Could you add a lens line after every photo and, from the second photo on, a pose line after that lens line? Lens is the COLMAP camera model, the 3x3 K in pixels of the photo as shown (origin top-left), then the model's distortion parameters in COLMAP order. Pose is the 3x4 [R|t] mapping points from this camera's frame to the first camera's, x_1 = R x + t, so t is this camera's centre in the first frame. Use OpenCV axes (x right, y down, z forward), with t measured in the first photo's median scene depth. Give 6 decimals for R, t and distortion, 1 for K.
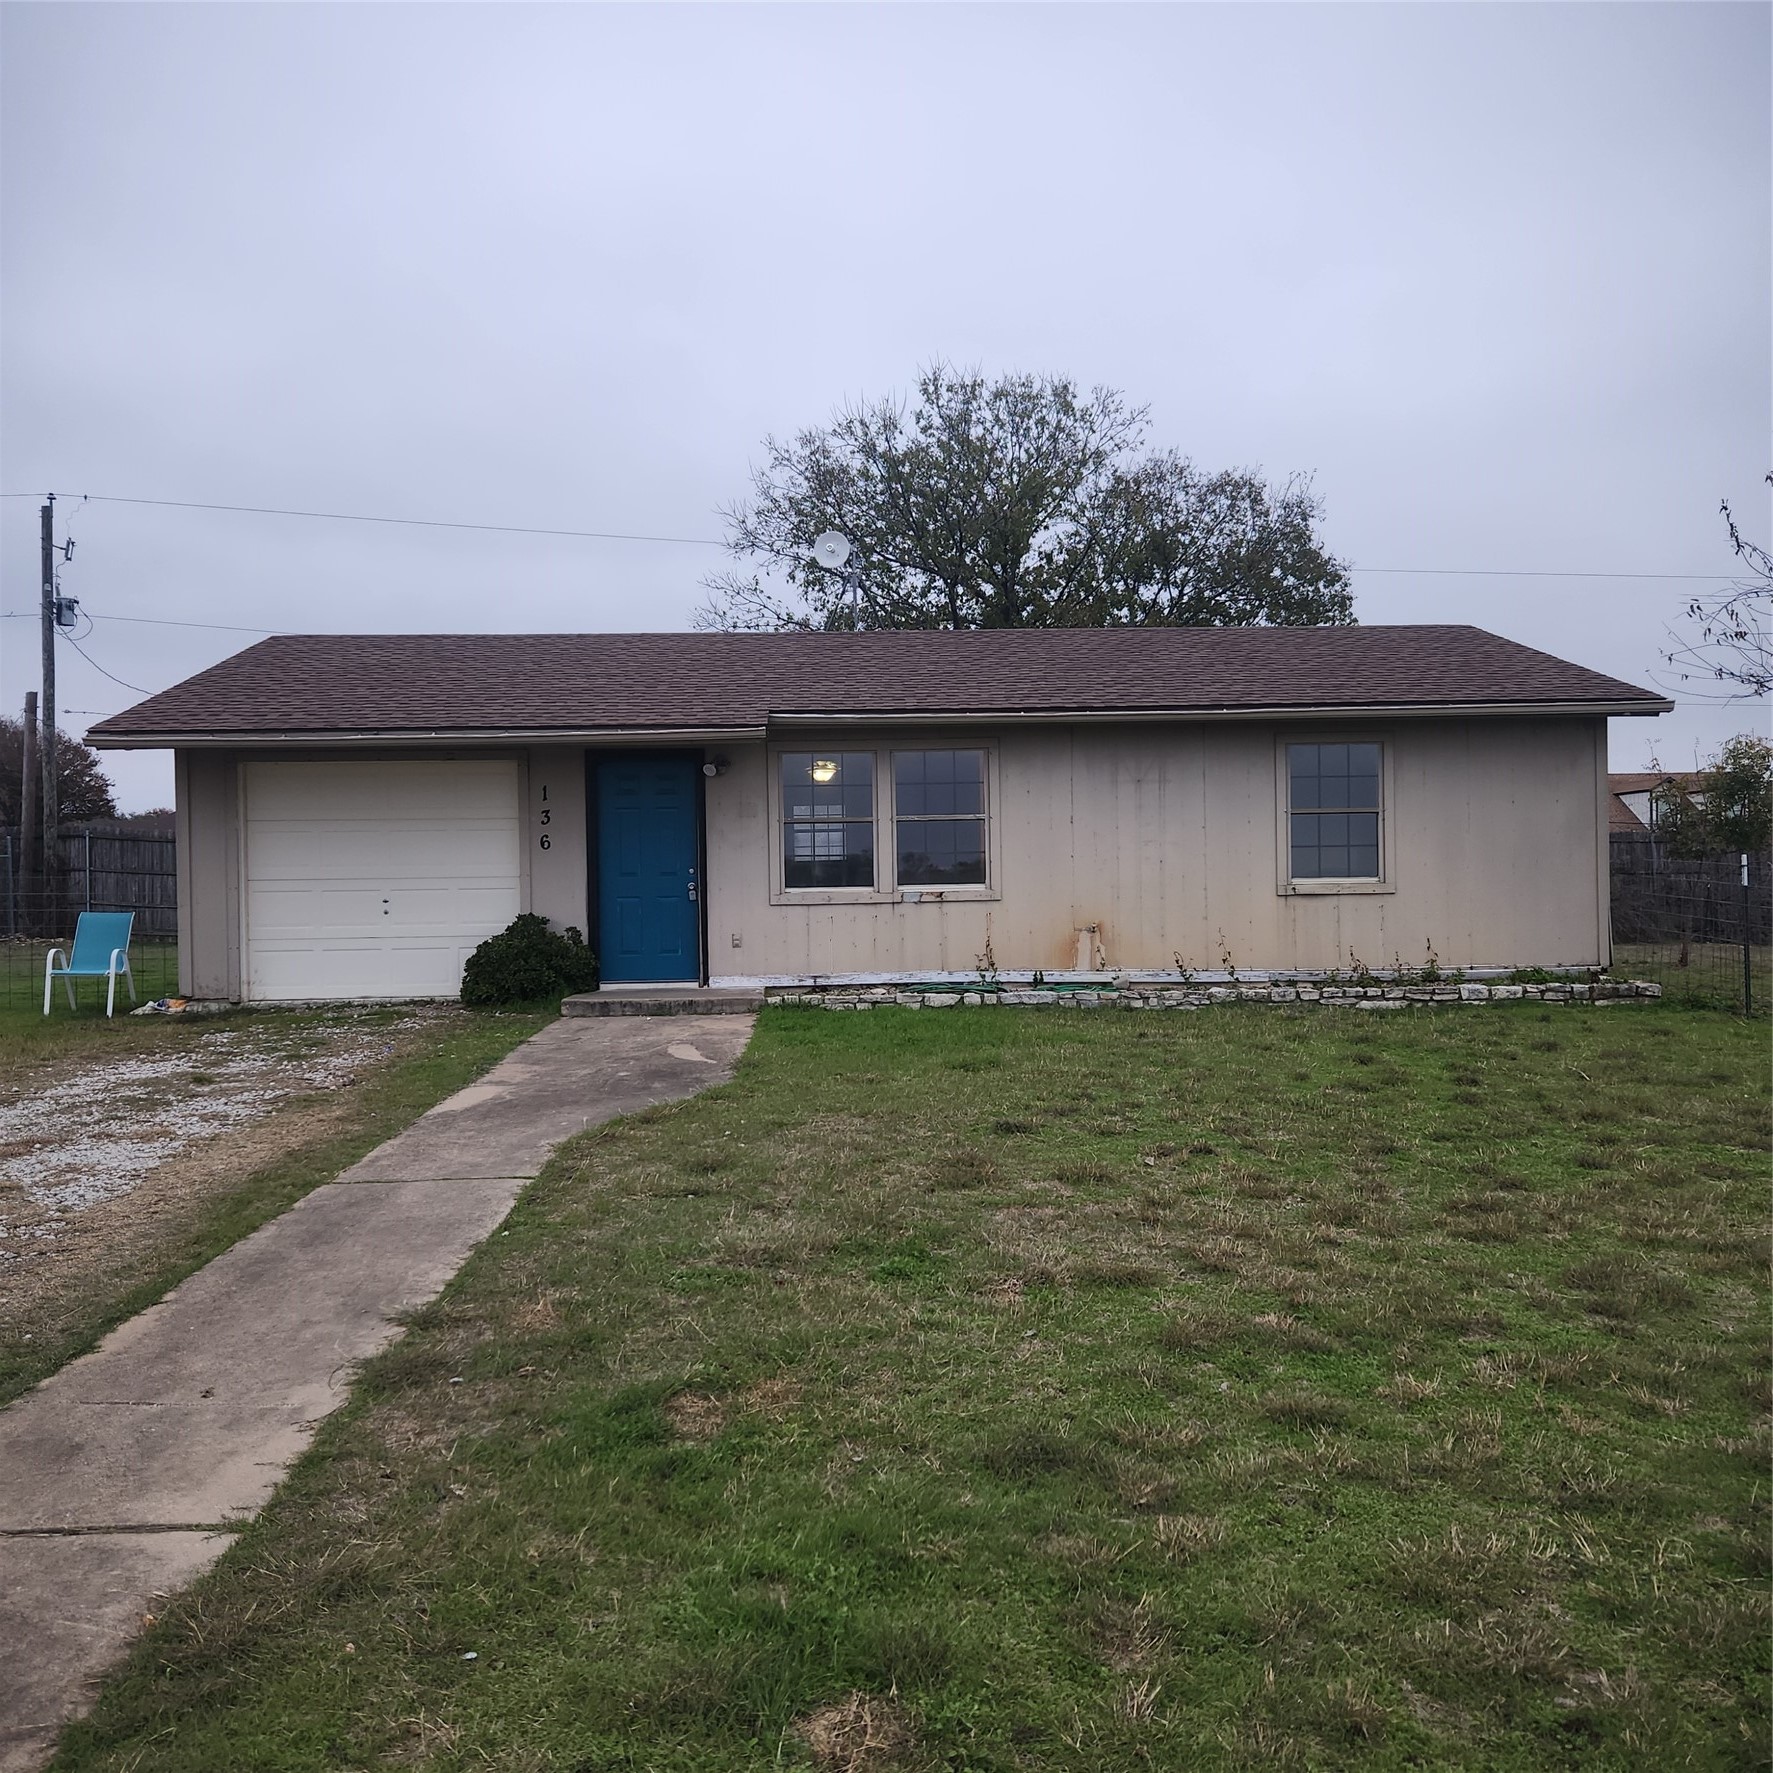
lens RADIAL K [[1584.8, 0, 921.2], [0, 1584.8, 907.4], [0, 0, 1]] dist [0.109626, -0.011291]
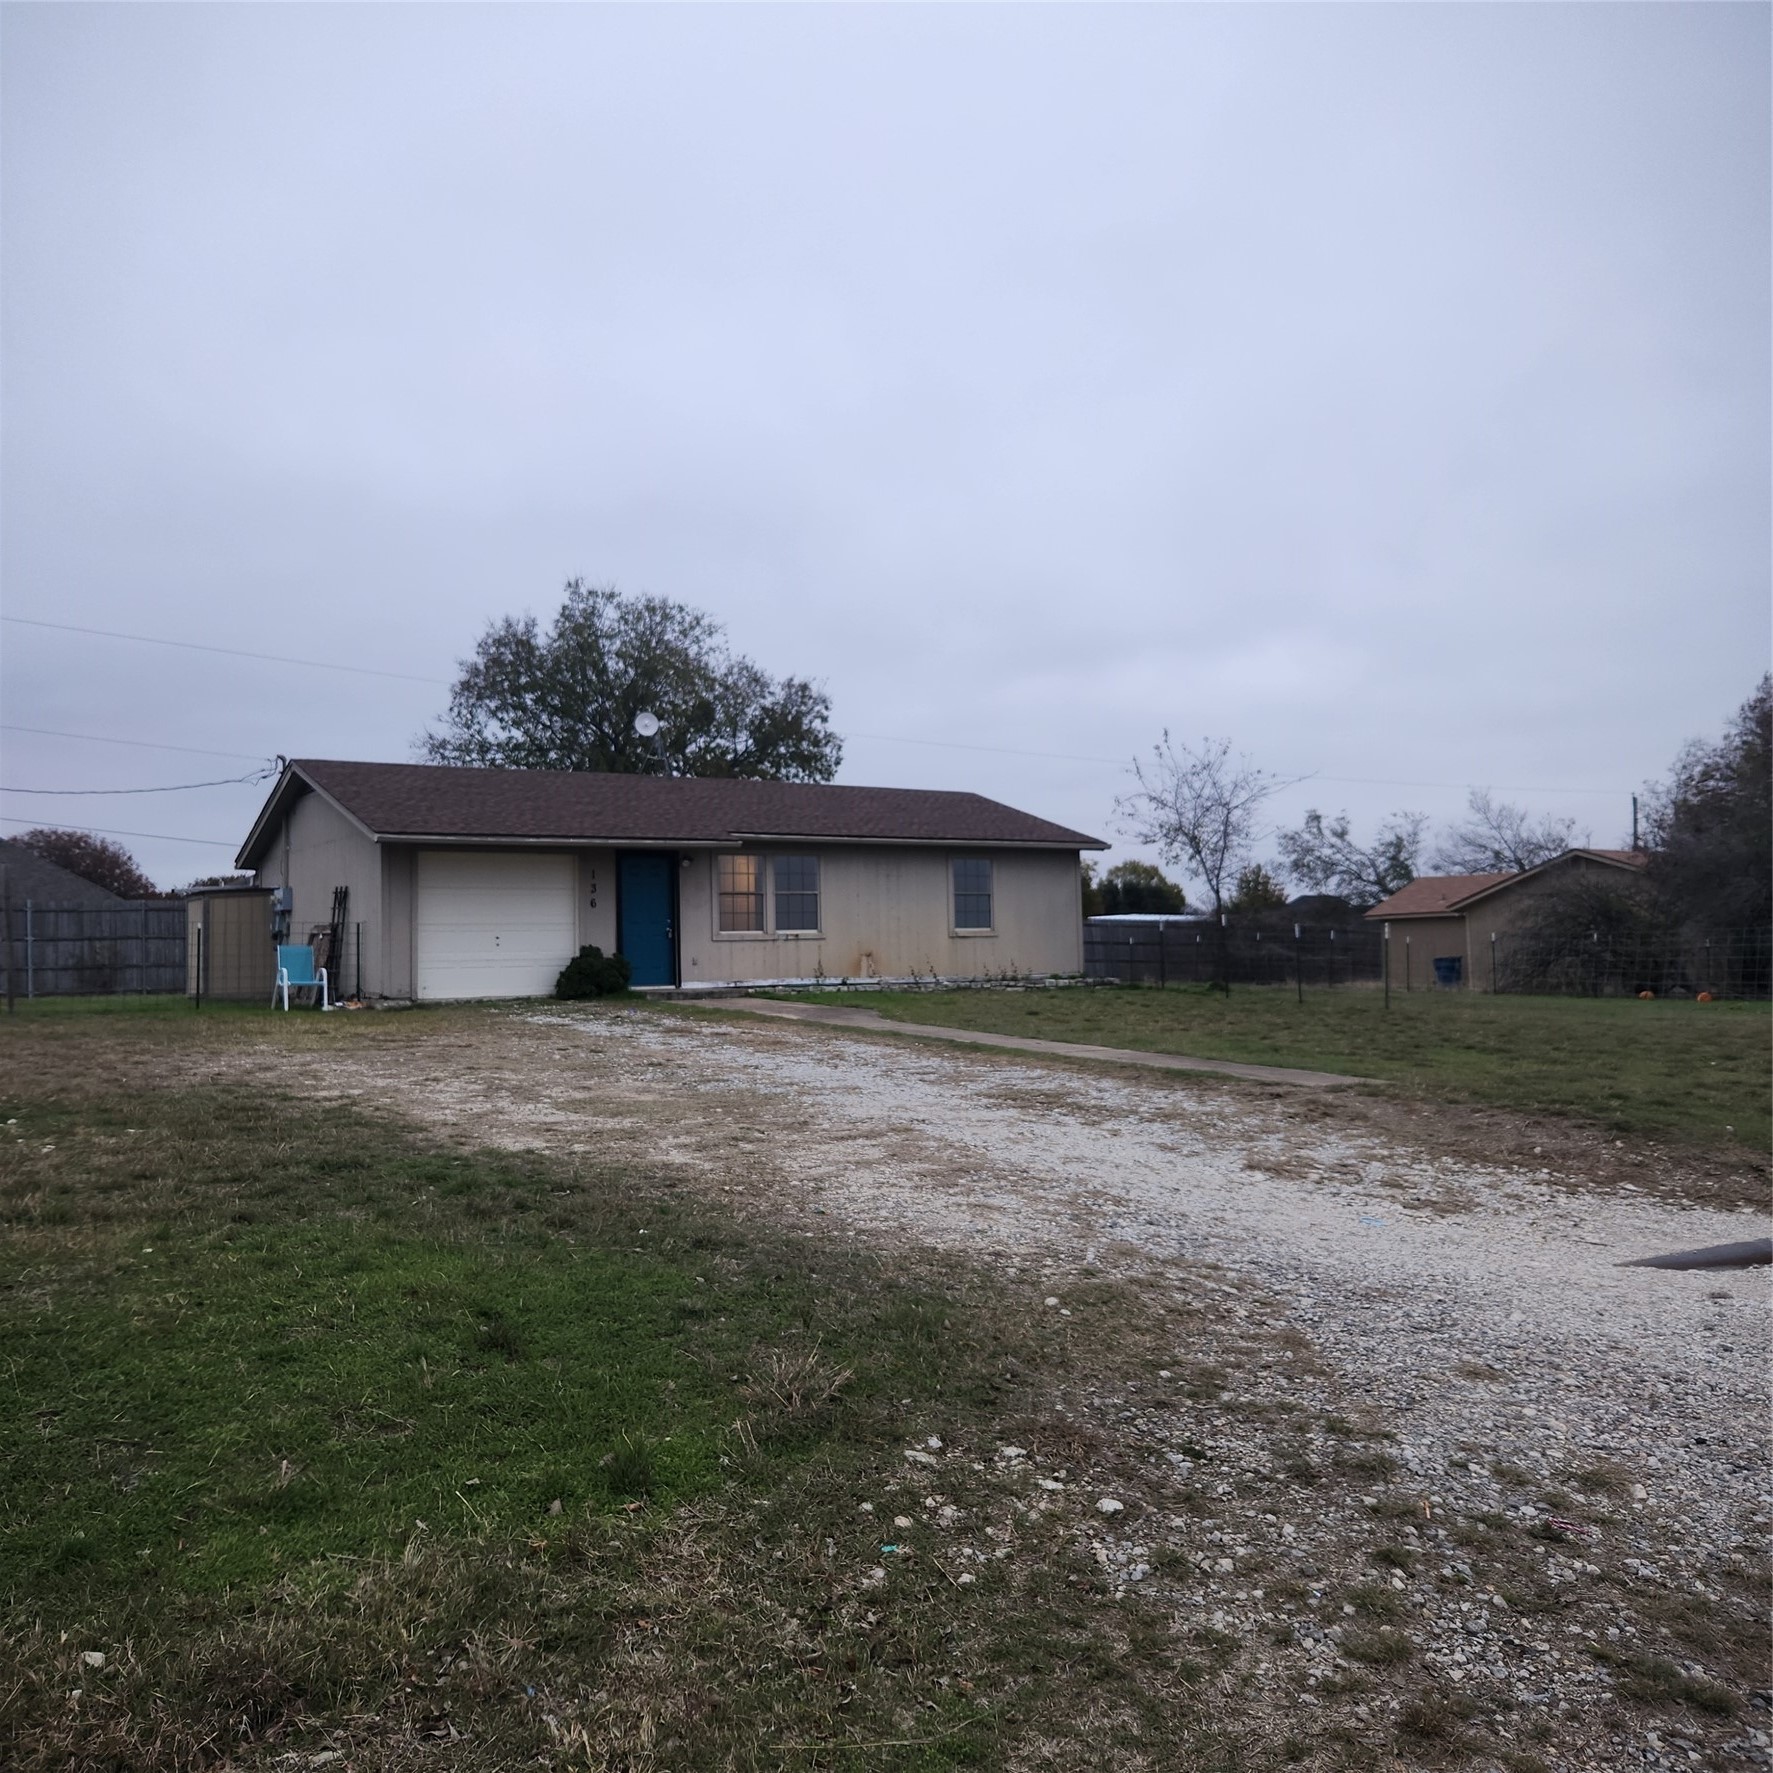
lens RADIAL K [[1584.8, 0, 897.5], [0, 1584.8, 894.9], [0, 0, 1]] dist [0.109626, -0.011291]
pose [[0.862124, 0.017066, 0.506410, -0.787200], [0.015321, 0.998098, -0.059719, 0.054370], [-0.506466, 0.059244, 0.860222, -0.599228]]
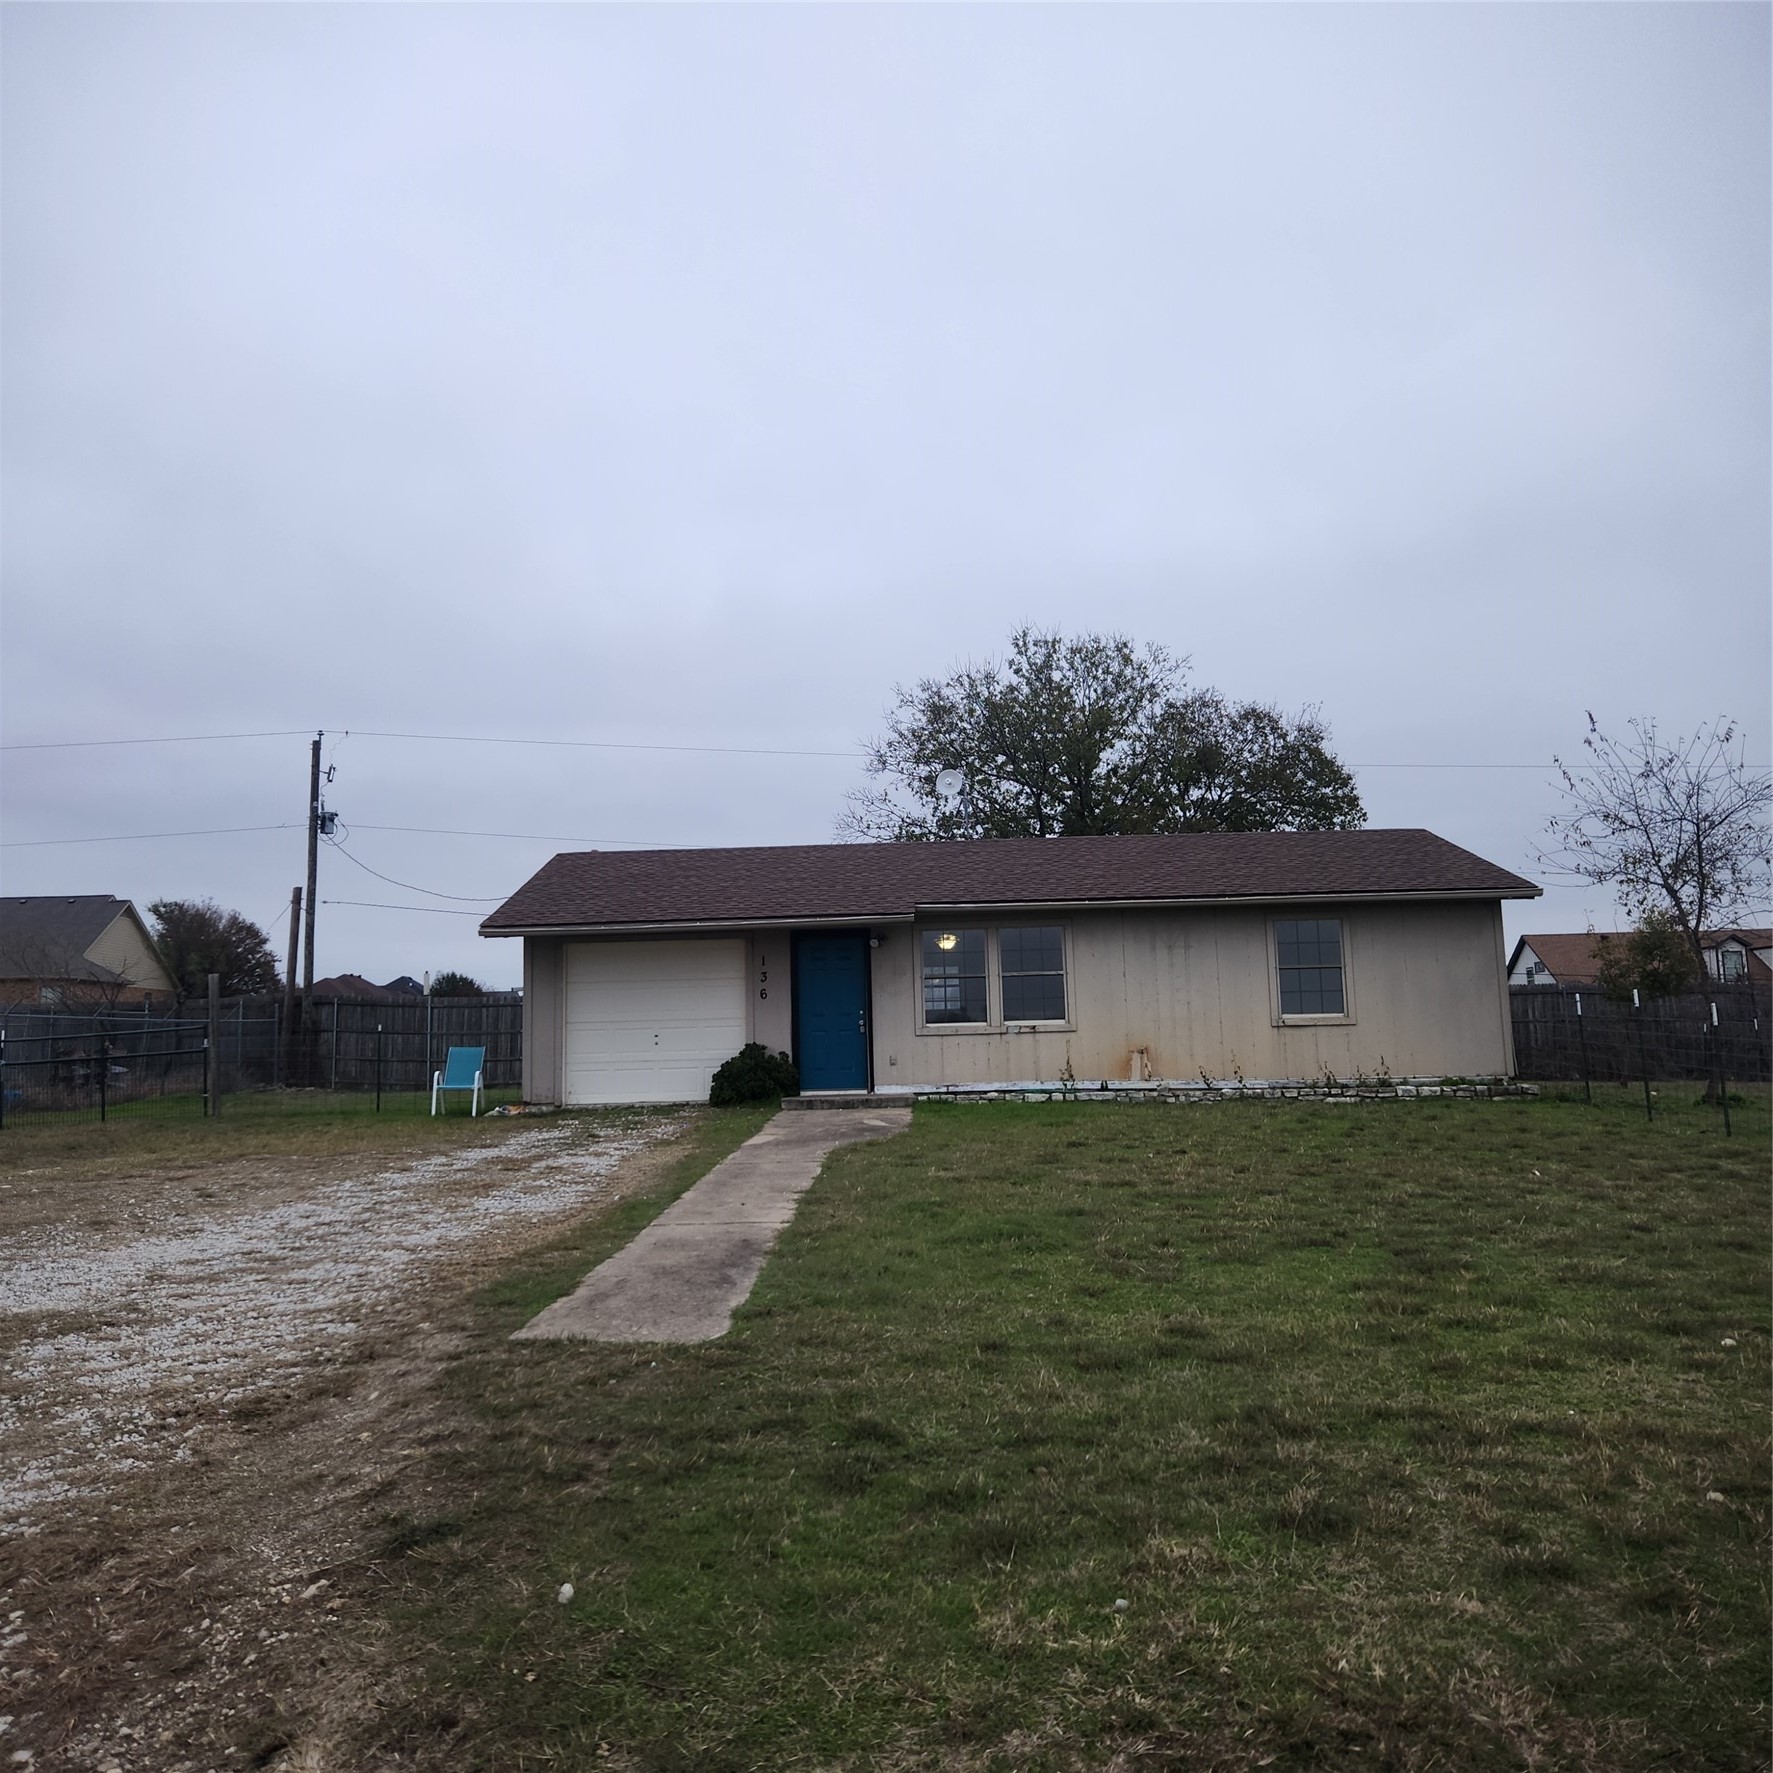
lens RADIAL K [[1584.8, 0, 932.5], [0, 1584.8, 914.5], [0, 0, 1]] dist [0.109626, -0.011291]
pose [[0.998642, -0.014274, -0.050097, -0.006091], [0.009341, 0.995205, -0.097363, 0.028752], [0.051247, 0.096762, 0.993987, -0.435845]]
